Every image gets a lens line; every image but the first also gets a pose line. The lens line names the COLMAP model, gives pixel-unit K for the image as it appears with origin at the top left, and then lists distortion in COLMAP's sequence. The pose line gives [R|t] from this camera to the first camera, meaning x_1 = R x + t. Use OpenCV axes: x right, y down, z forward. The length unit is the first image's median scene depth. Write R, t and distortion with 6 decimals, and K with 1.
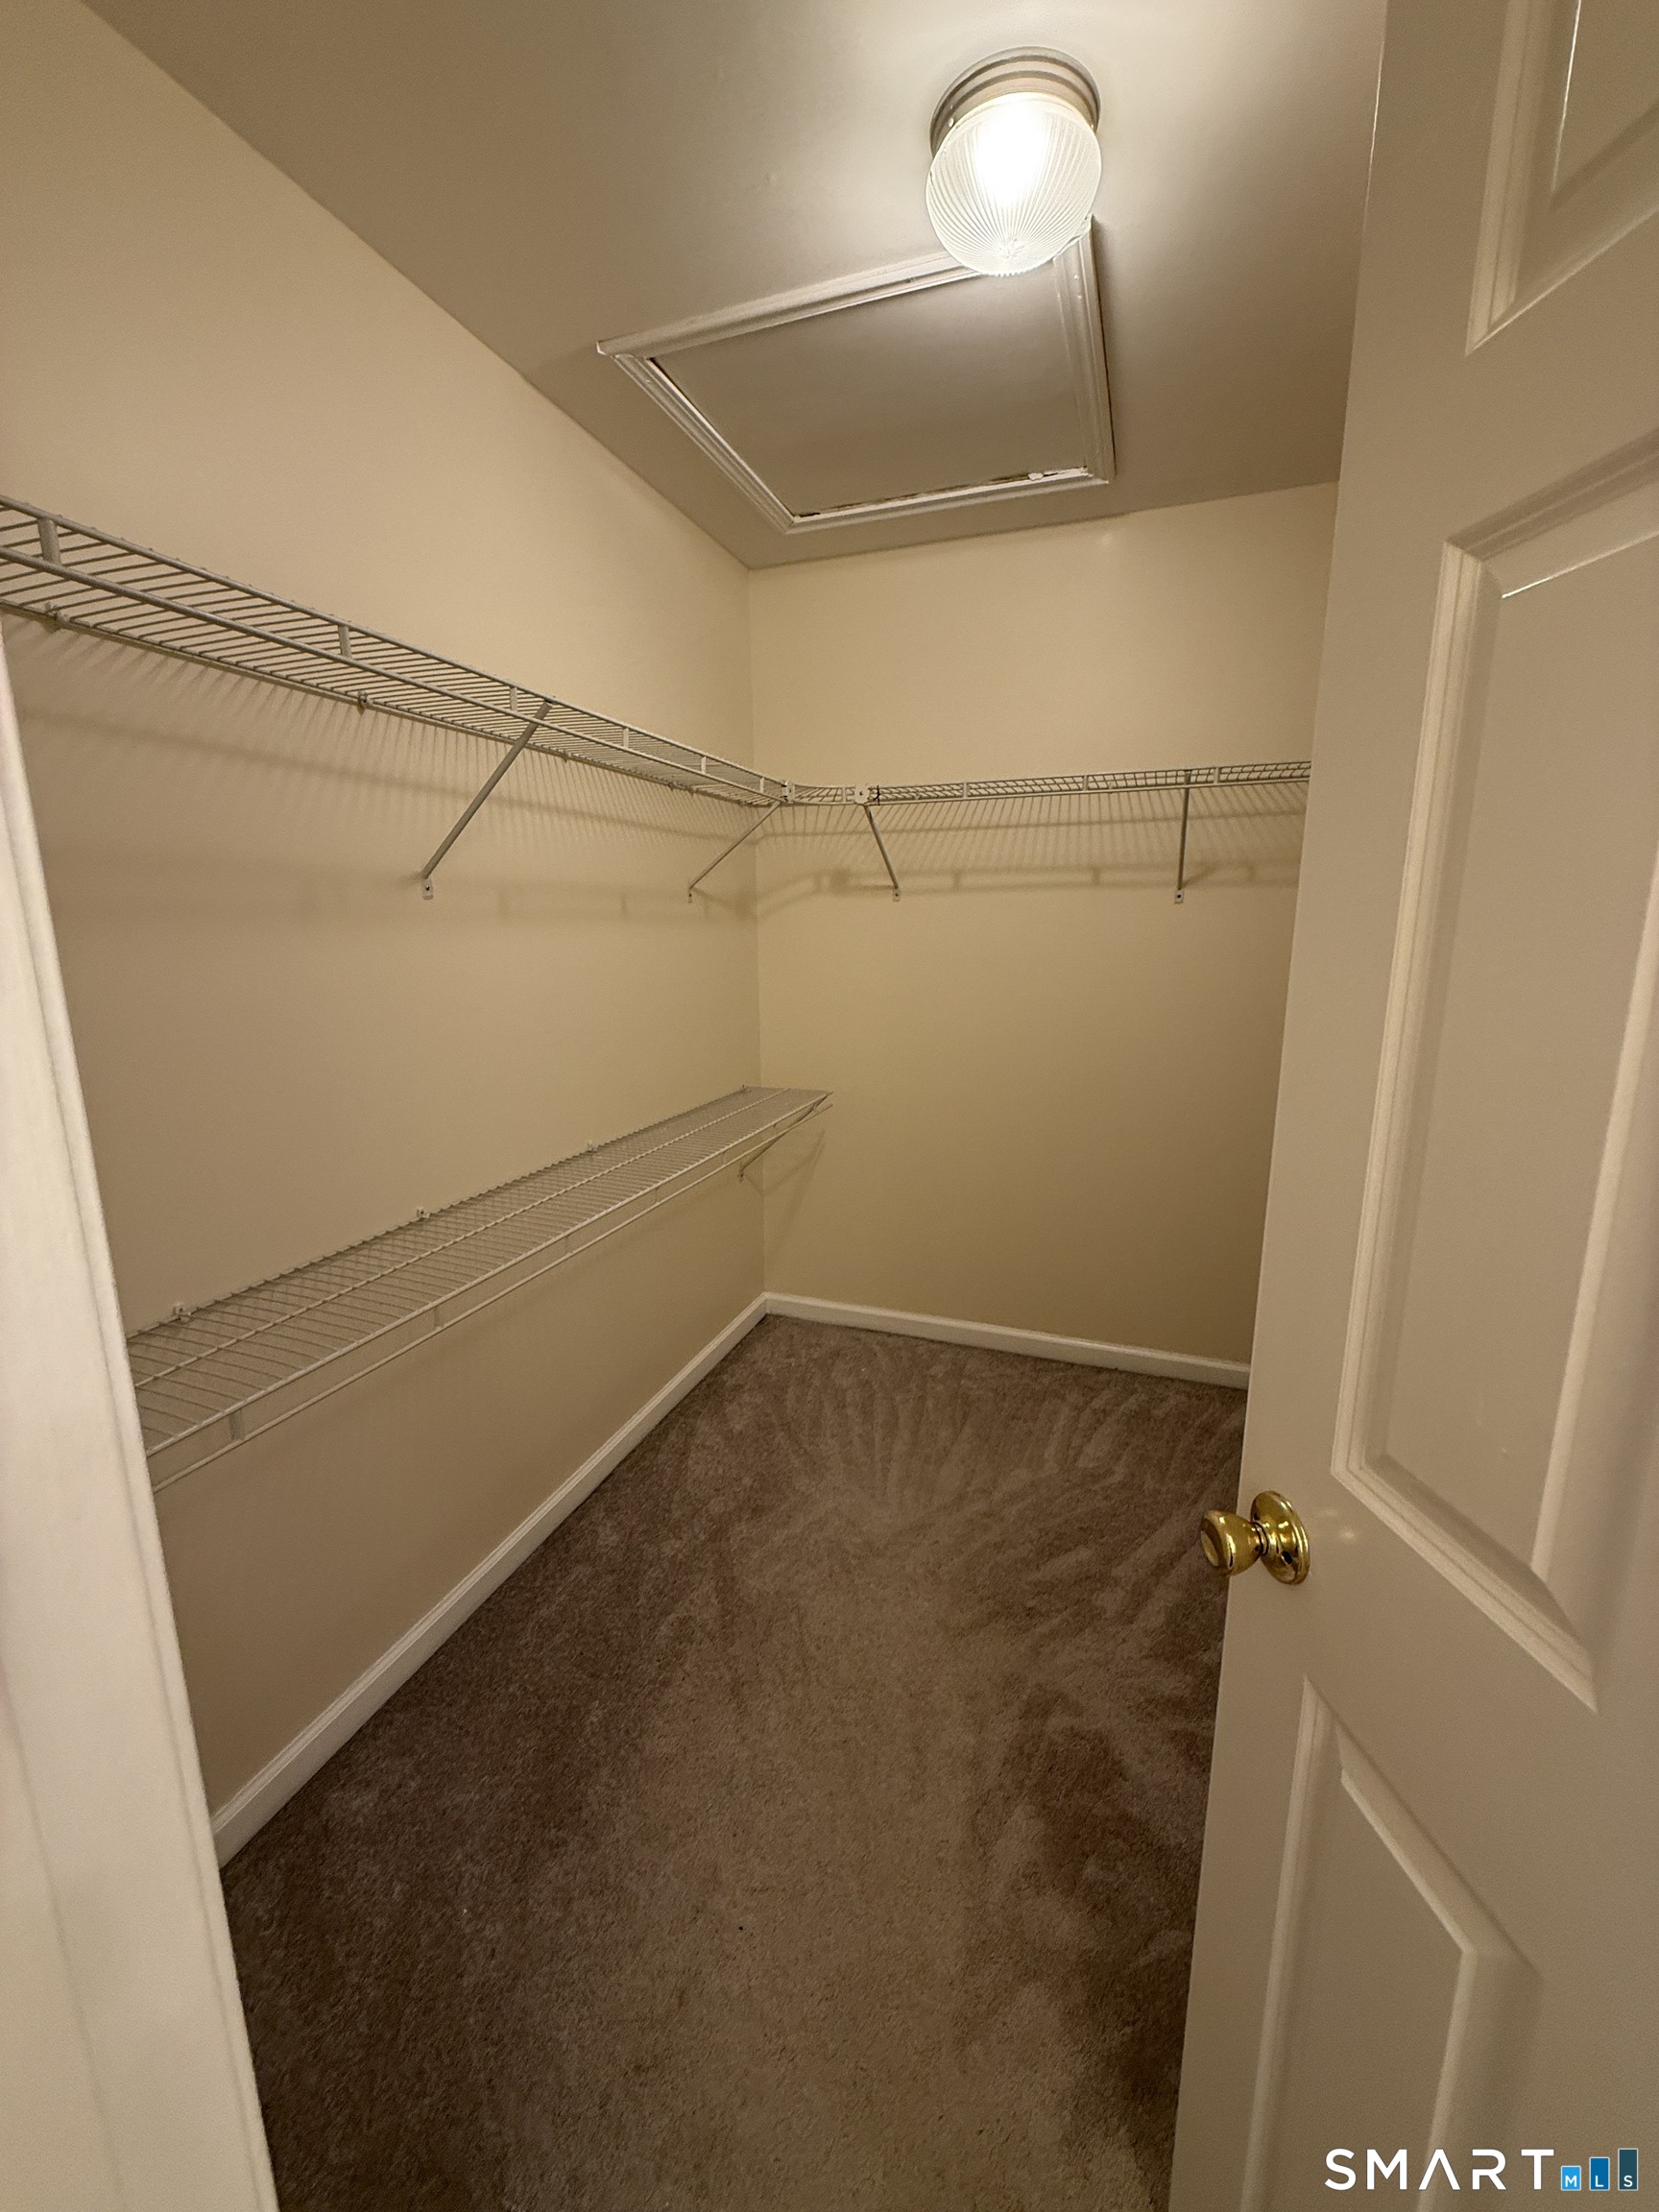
lens RADIAL K [[879.0, 0, 830.8], [0, 879.0, 1101.9], [0, 0, 1]] dist [0.000089, 0.000053]
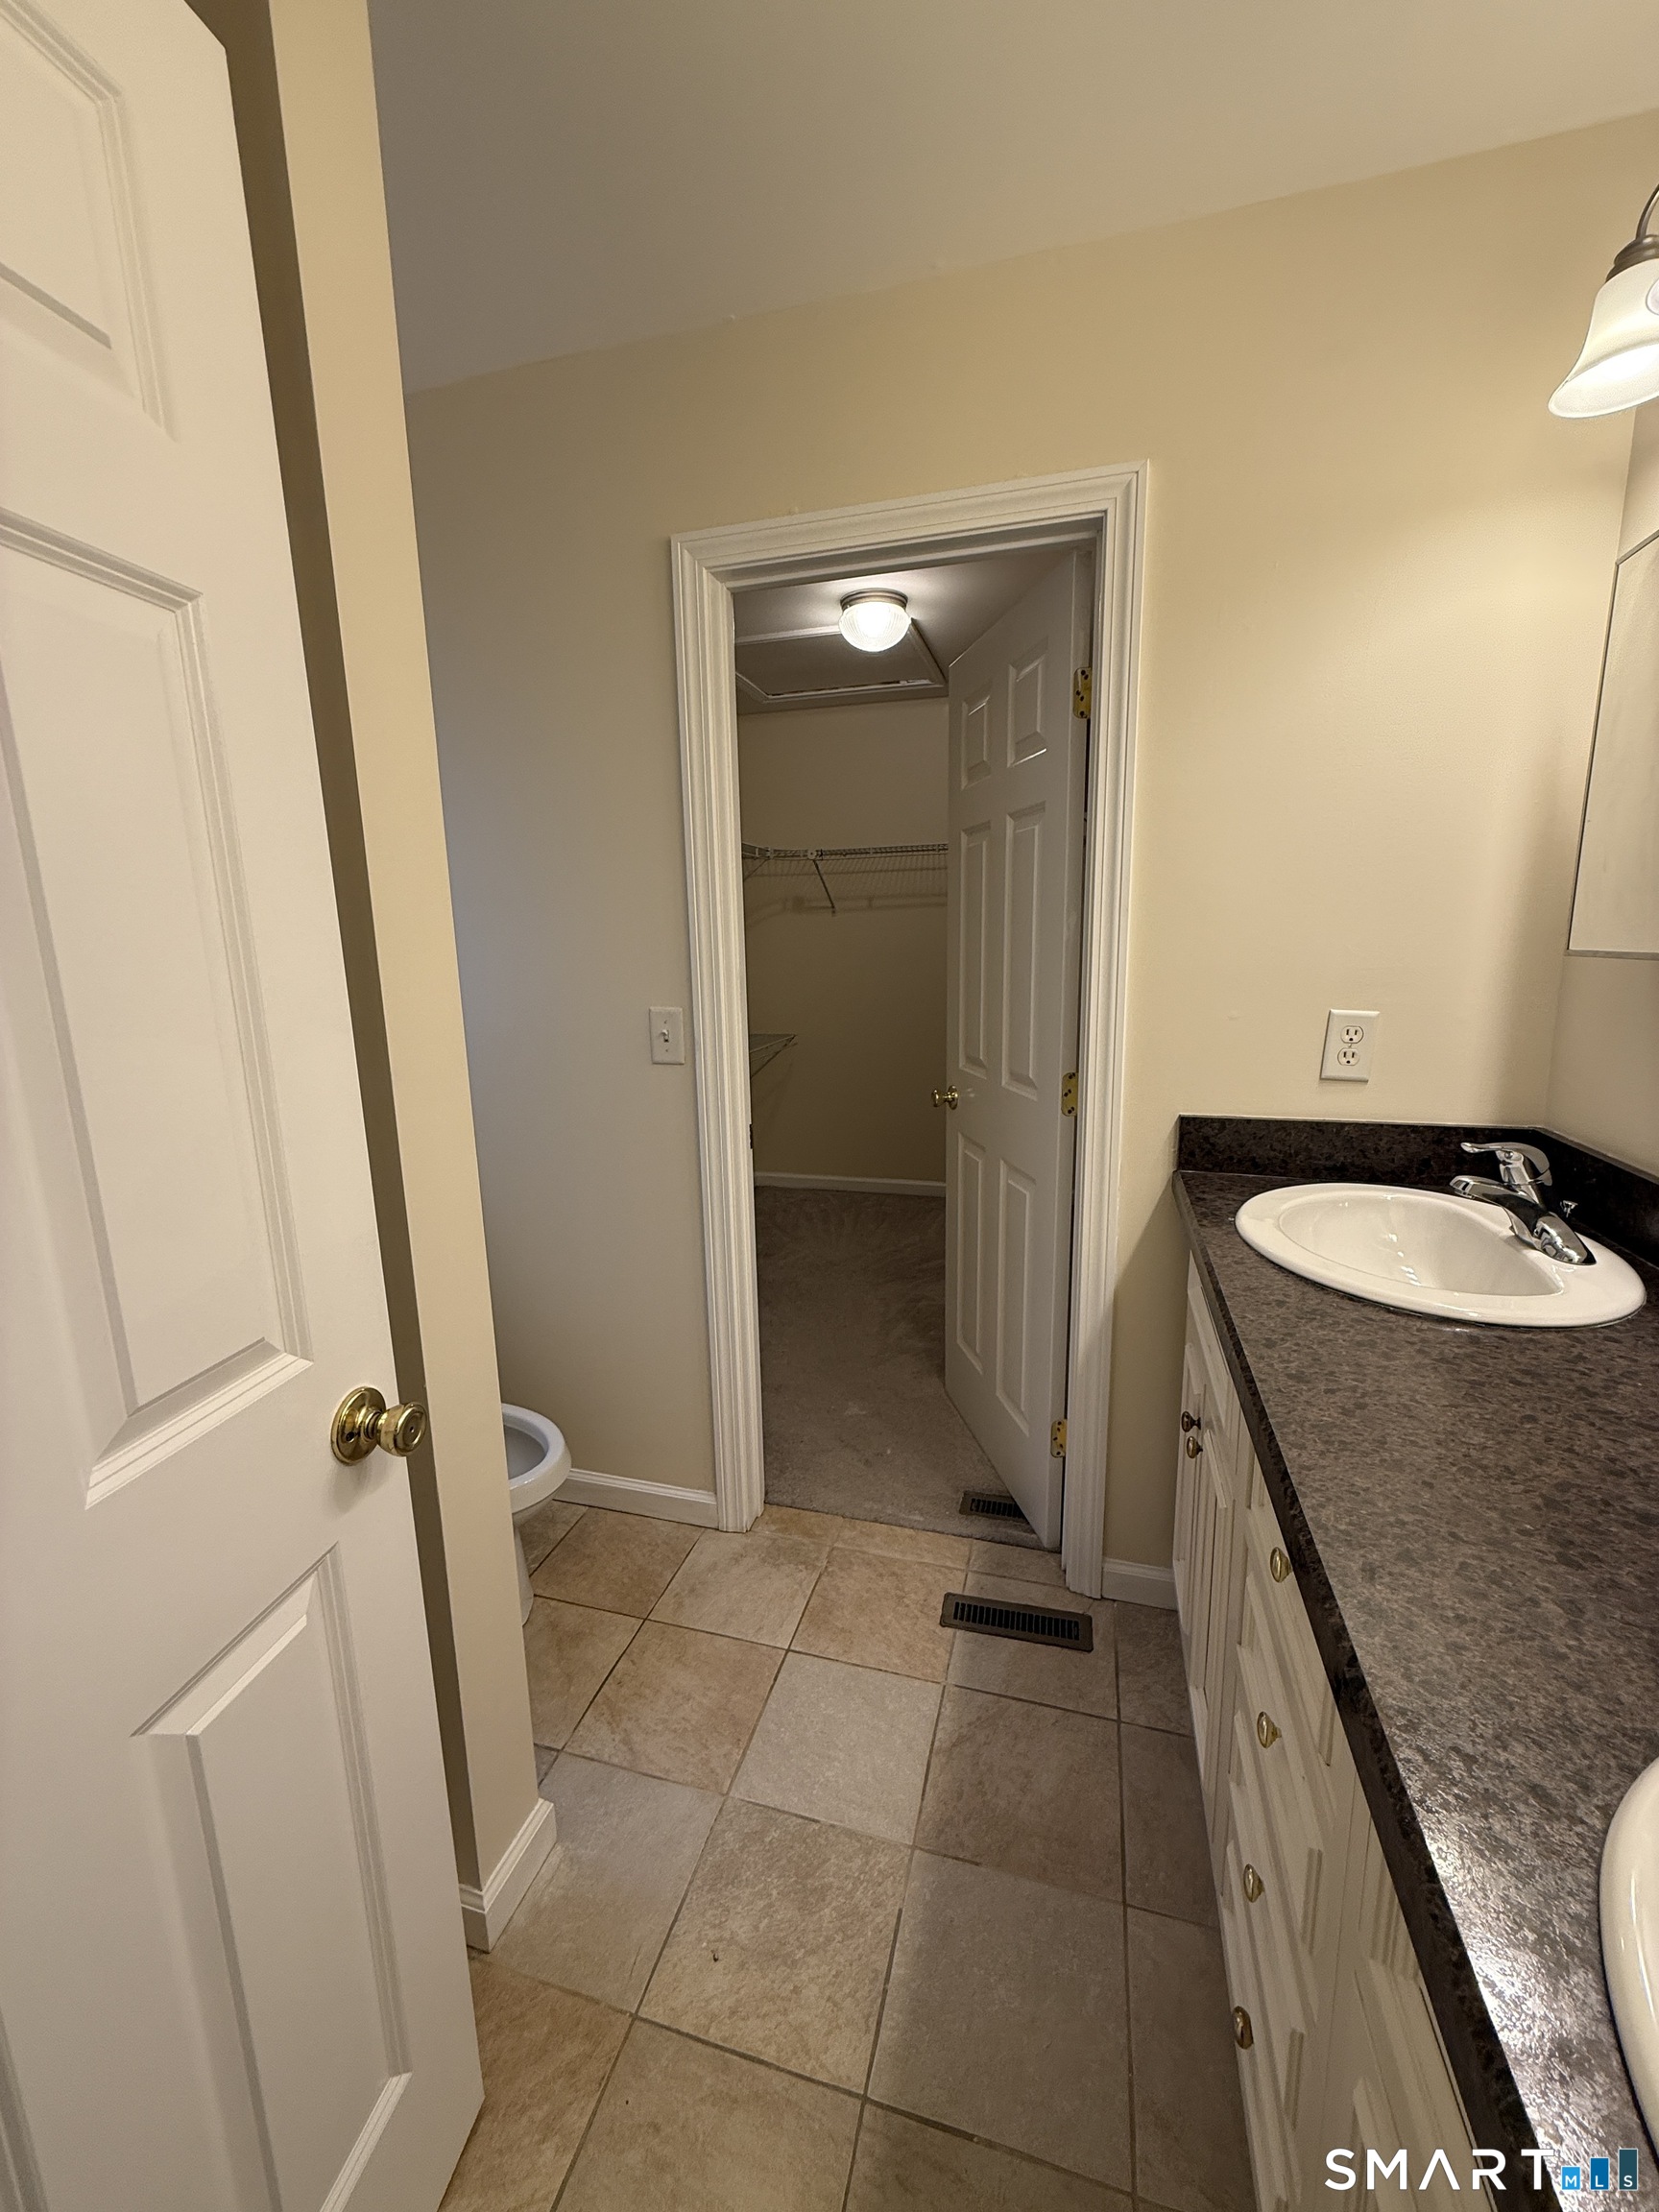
lens RADIAL K [[879.0, 0, 831.0], [0, 879.0, 1102.6], [0, 0, 1]] dist [0.000089, 0.000053]
pose [[0.997347, -0.029532, 0.066533, -0.052680], [0.030757, 0.999374, -0.017468, 0.156105], [-0.065976, 0.019468, 0.997631, -0.661833]]
